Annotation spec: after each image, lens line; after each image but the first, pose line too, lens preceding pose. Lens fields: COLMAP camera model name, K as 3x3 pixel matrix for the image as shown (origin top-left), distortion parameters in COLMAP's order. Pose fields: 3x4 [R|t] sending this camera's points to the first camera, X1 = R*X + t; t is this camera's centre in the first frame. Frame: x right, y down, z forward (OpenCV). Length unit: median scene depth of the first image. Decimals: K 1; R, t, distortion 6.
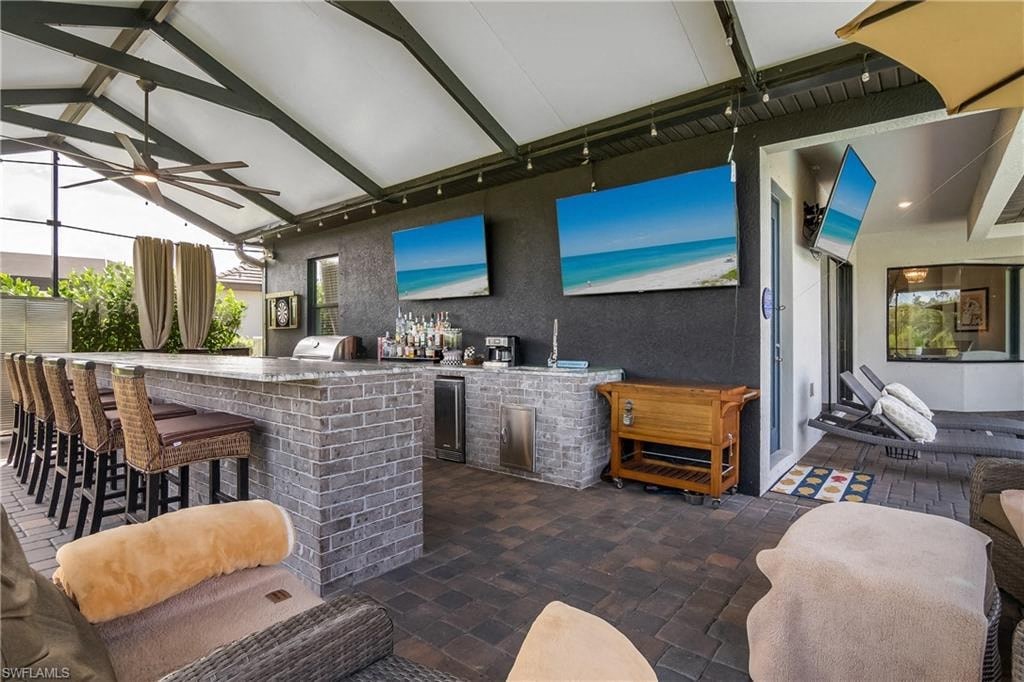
lens RADIAL K [[515.1, 0, 522.1], [0, 515.1, 340.3], [0, 0, 1]] dist [-0.023922, 0.005640]
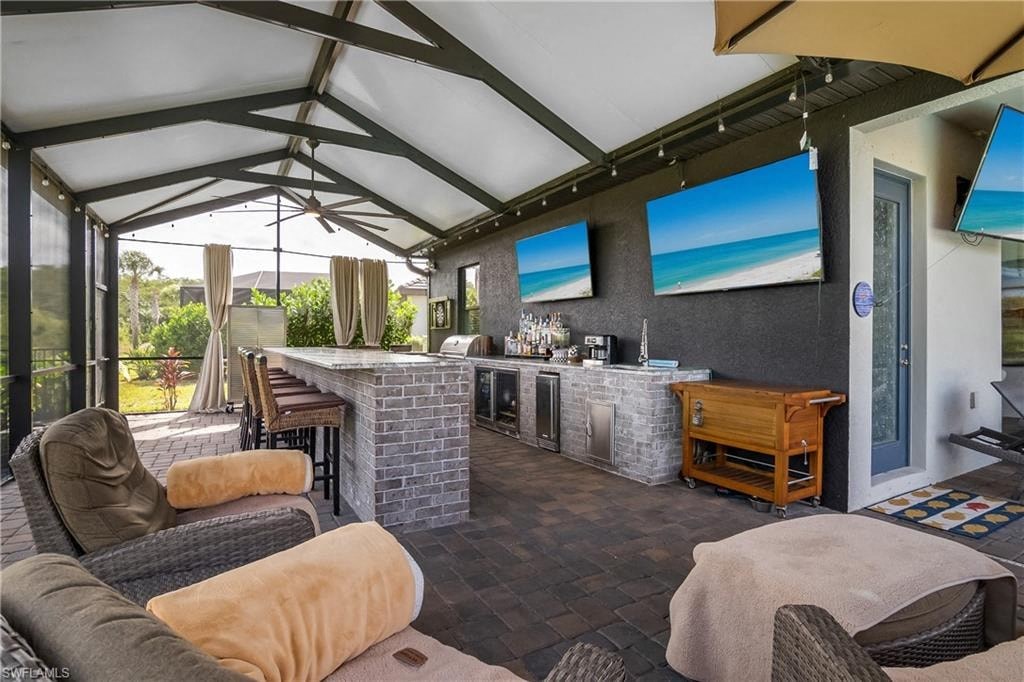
lens RADIAL K [[515.1, 0, 521.9], [0, 515.1, 338.5], [0, 0, 1]] dist [-0.023922, 0.005640]
pose [[0.936127, 0.003367, -0.351646, 0.221924], [-0.003957, 0.999992, -0.000959, -0.000444], [0.351640, 0.002289, 0.936133, -0.046226]]
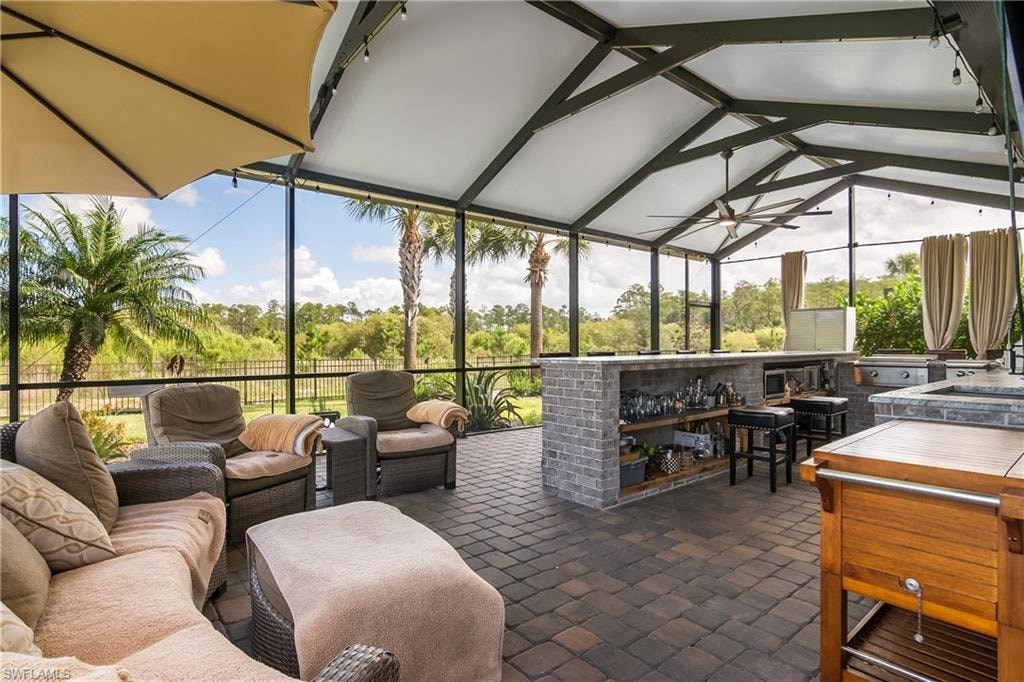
lens RADIAL K [[515.1, 0, 502.4], [0, 515.1, 351.1], [0, 0, 1]] dist [-0.023922, 0.005640]
pose [[-0.226853, 0.016234, -0.973794, 0.725632], [0.005518, 0.999866, 0.015383, 0.003394], [0.973913, -0.001883, -0.226912, 0.690368]]
